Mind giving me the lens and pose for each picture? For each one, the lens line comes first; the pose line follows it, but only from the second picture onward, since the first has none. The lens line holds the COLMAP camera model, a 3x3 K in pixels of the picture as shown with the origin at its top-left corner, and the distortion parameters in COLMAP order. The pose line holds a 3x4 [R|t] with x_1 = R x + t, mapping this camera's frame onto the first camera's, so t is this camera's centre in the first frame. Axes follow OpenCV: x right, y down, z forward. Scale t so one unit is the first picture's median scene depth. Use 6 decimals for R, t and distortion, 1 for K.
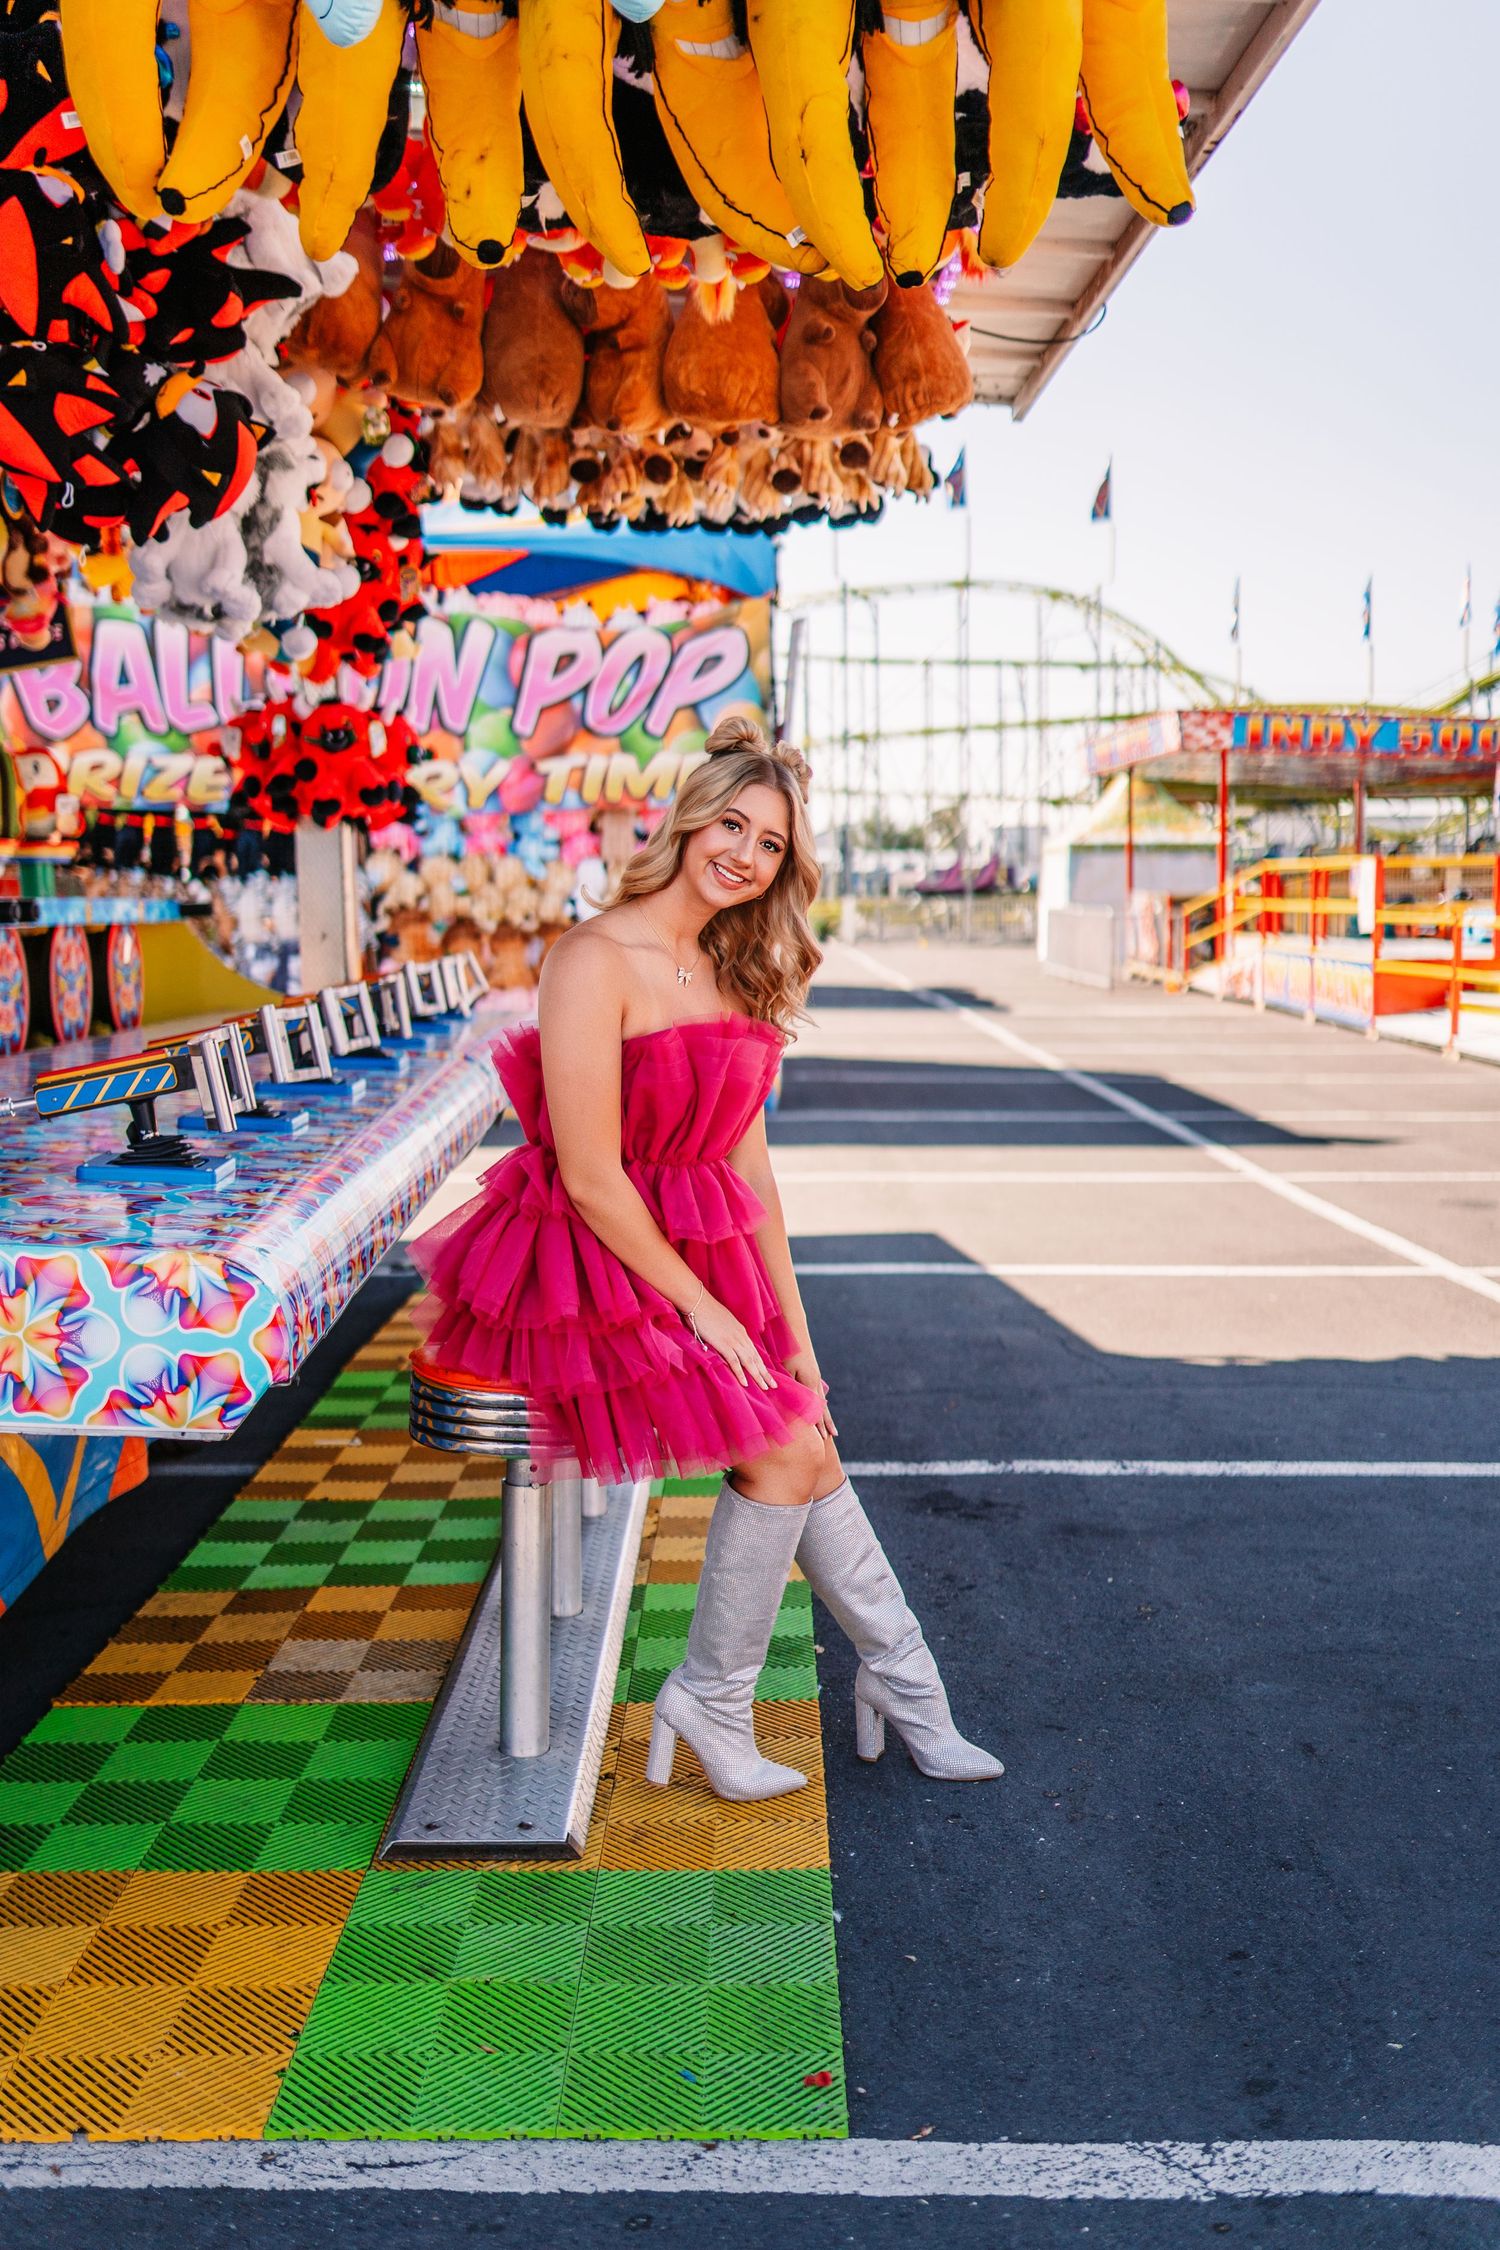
lens RADIAL K [[2217.6, 0, 752.0], [0, 2217.6, 1118.2], [0, 0, 1]] dist [0.001940, -0.009302]
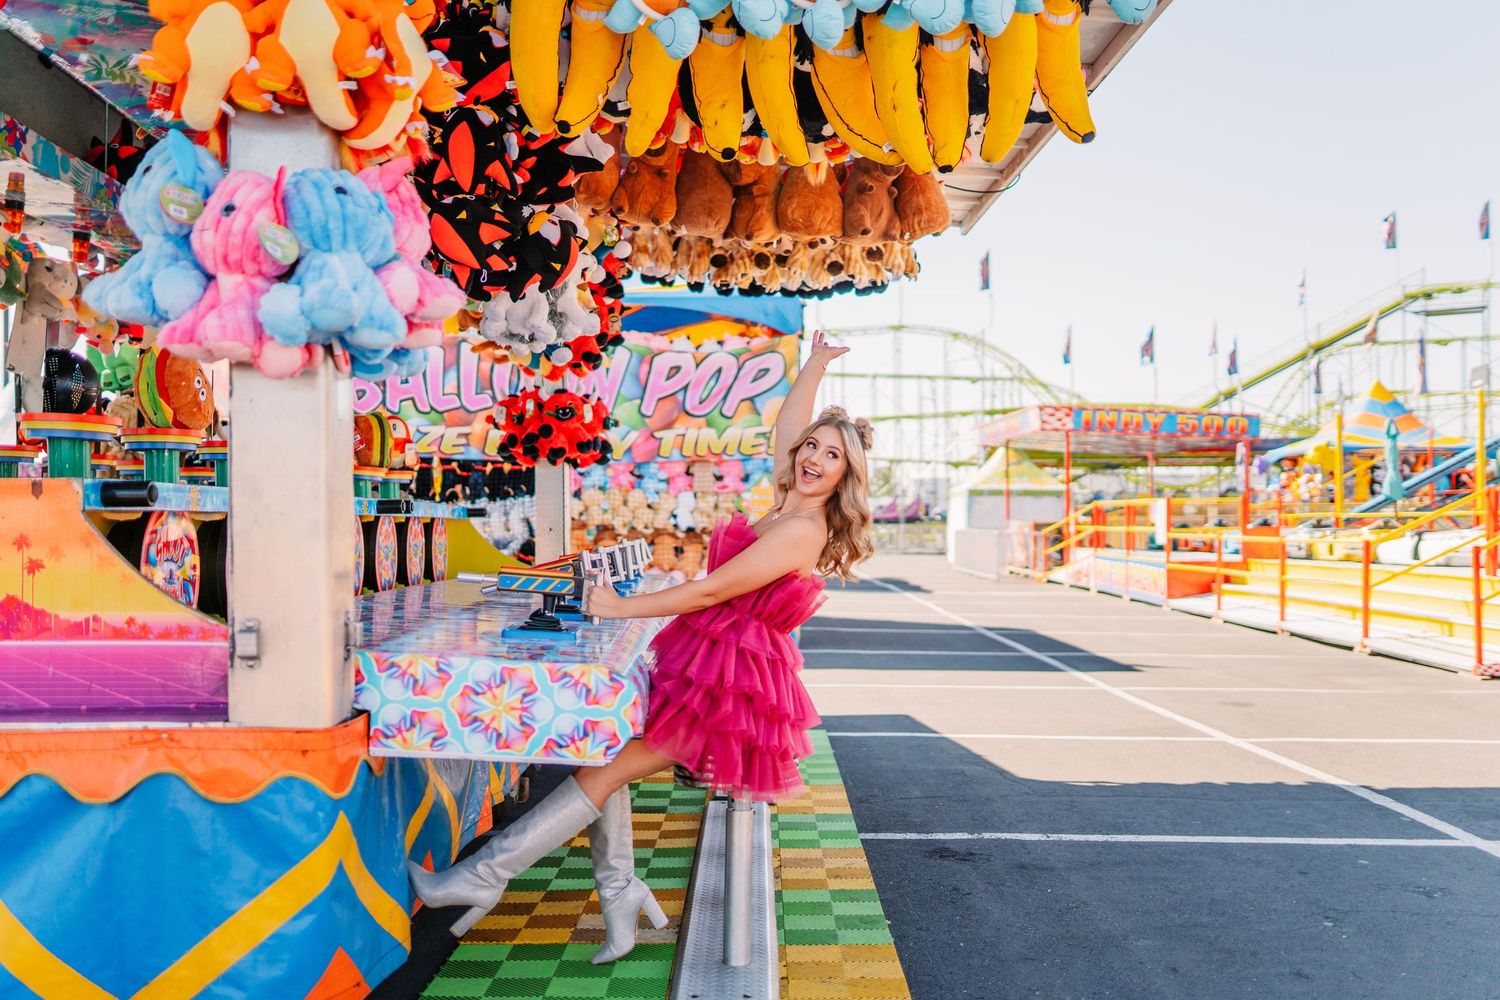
lens RADIAL K [[1439.8, 0, 755.8], [0, 1439.8, 497.0], [0, 0, 1]] dist [0.001054, -0.000469]
pose [[0.999951, 0.009936, -0.000357, -0.044057], [-0.009909, 0.992917, -0.118393, 0.024170], [-0.000822, 0.118391, 0.992967, -0.095536]]
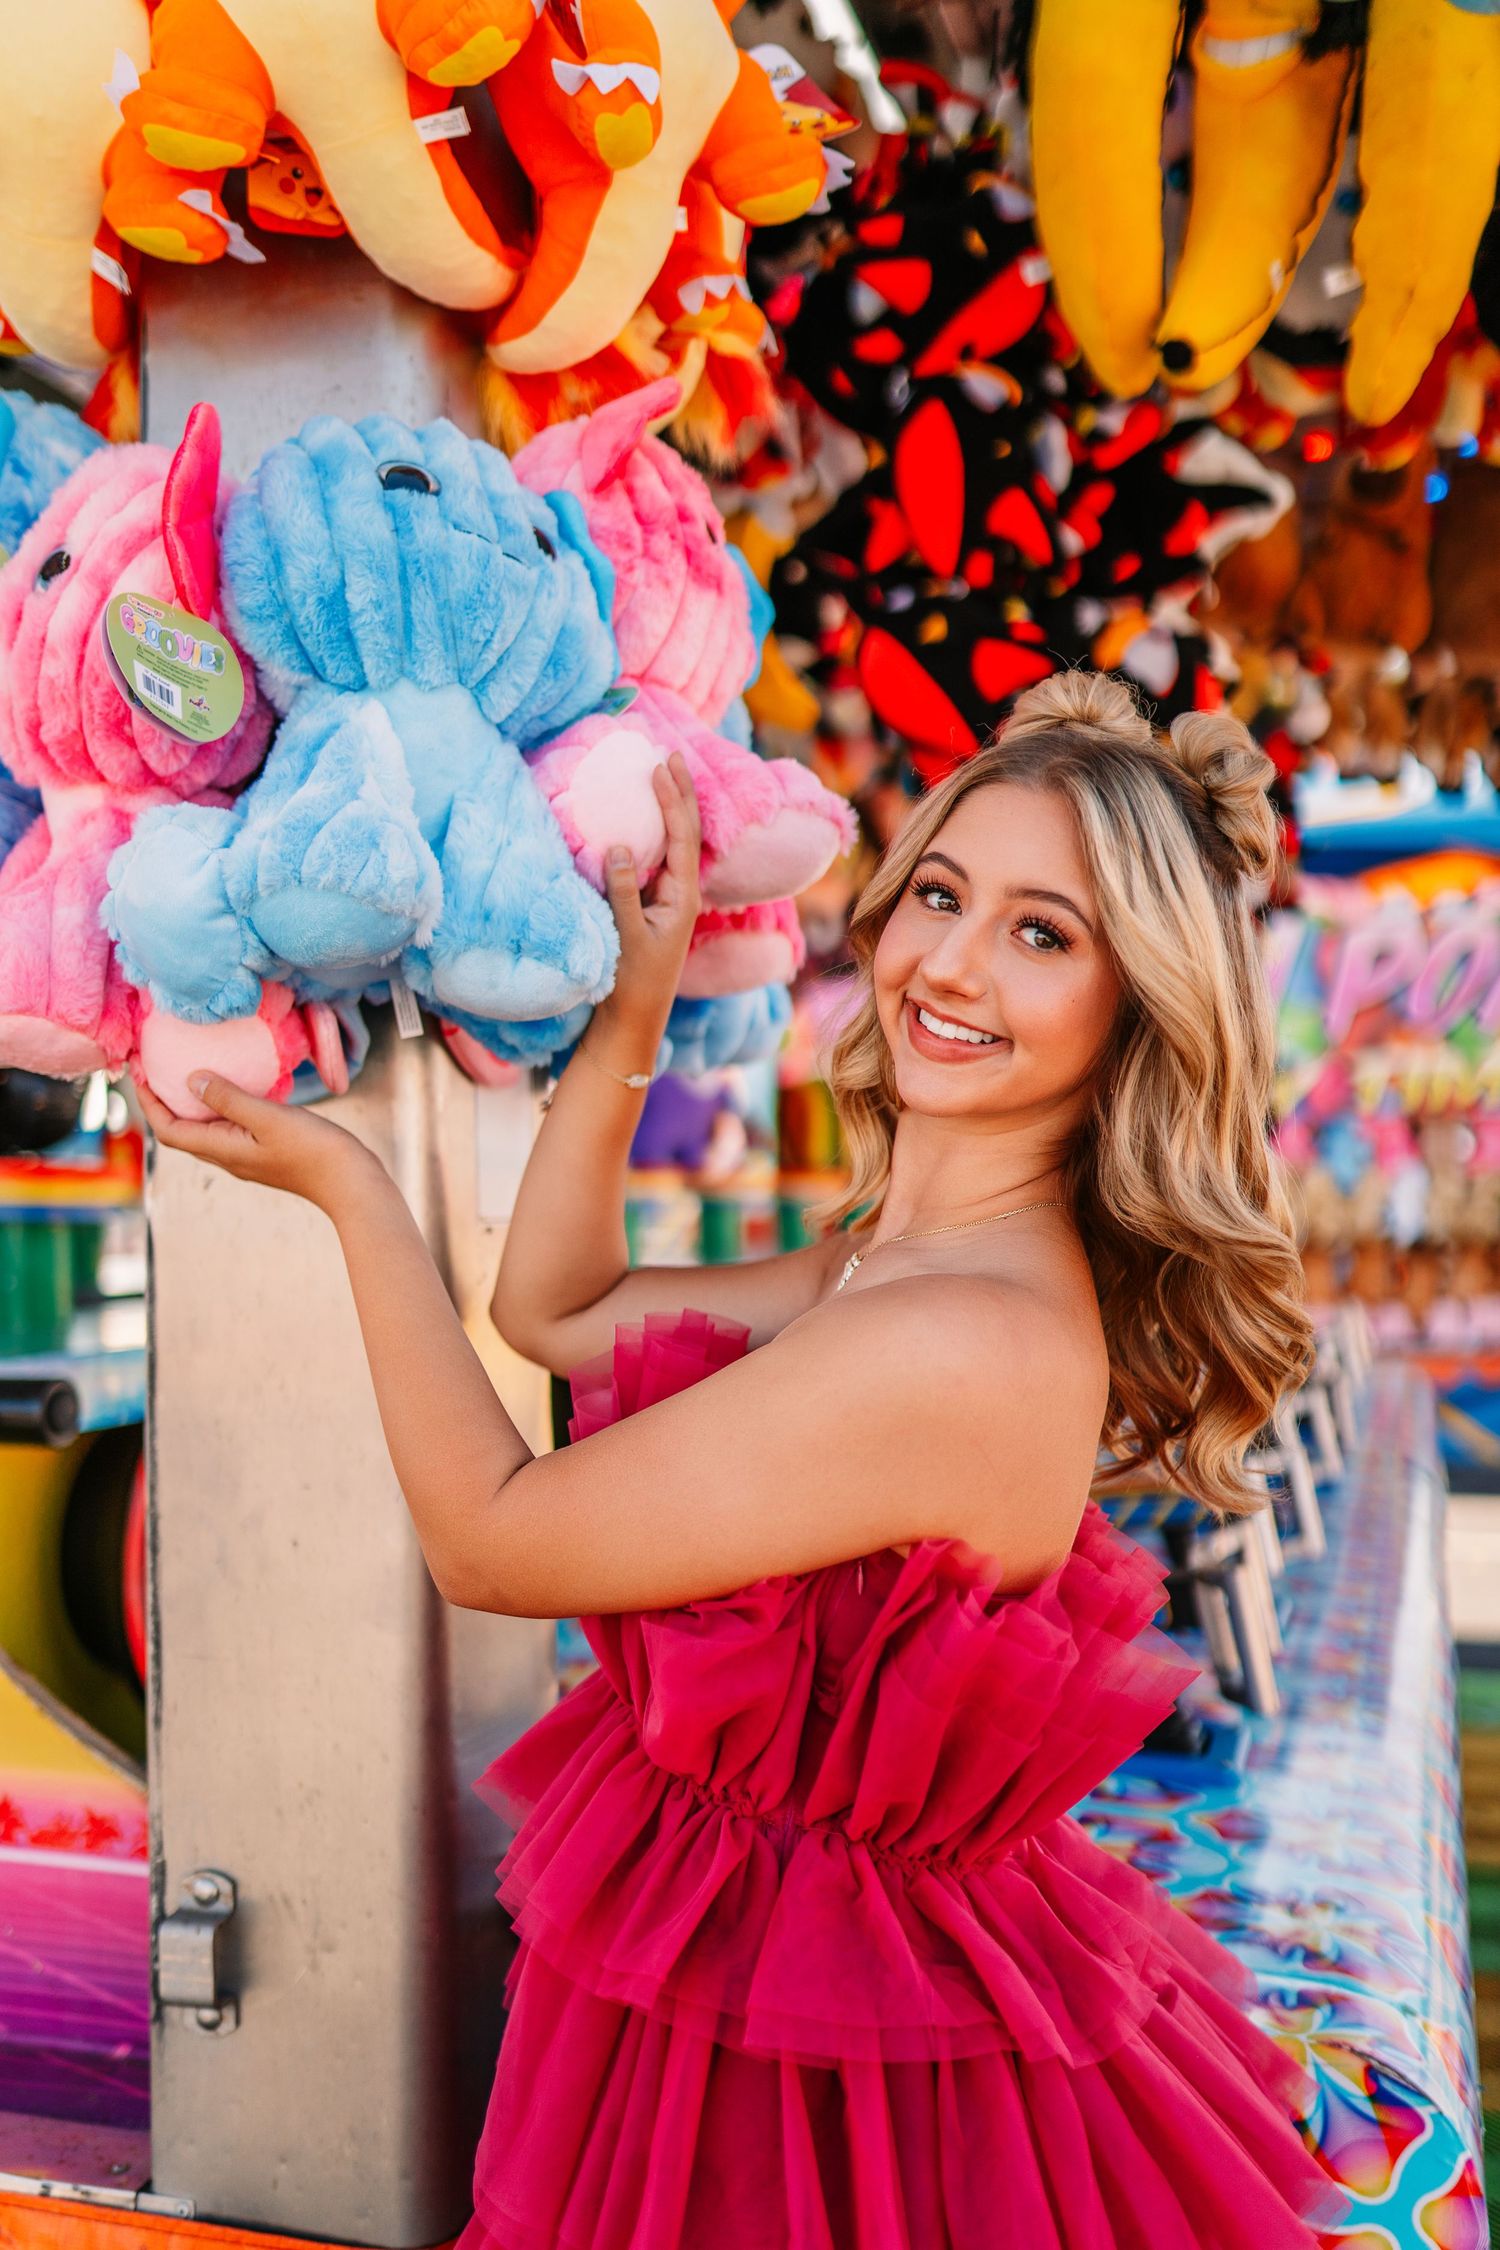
lens RADIAL K [[2203.6, 0, 791.0], [0, 2203.6, 1182.6], [0, 0, 1]] dist [-0.064356, 0.162655]
pose [[0.952019, 0.002538, -0.306029, -0.079274], [-0.032512, 0.995146, -0.092889, -0.039224], [0.304308, 0.098382, 0.947480, 0.156676]]
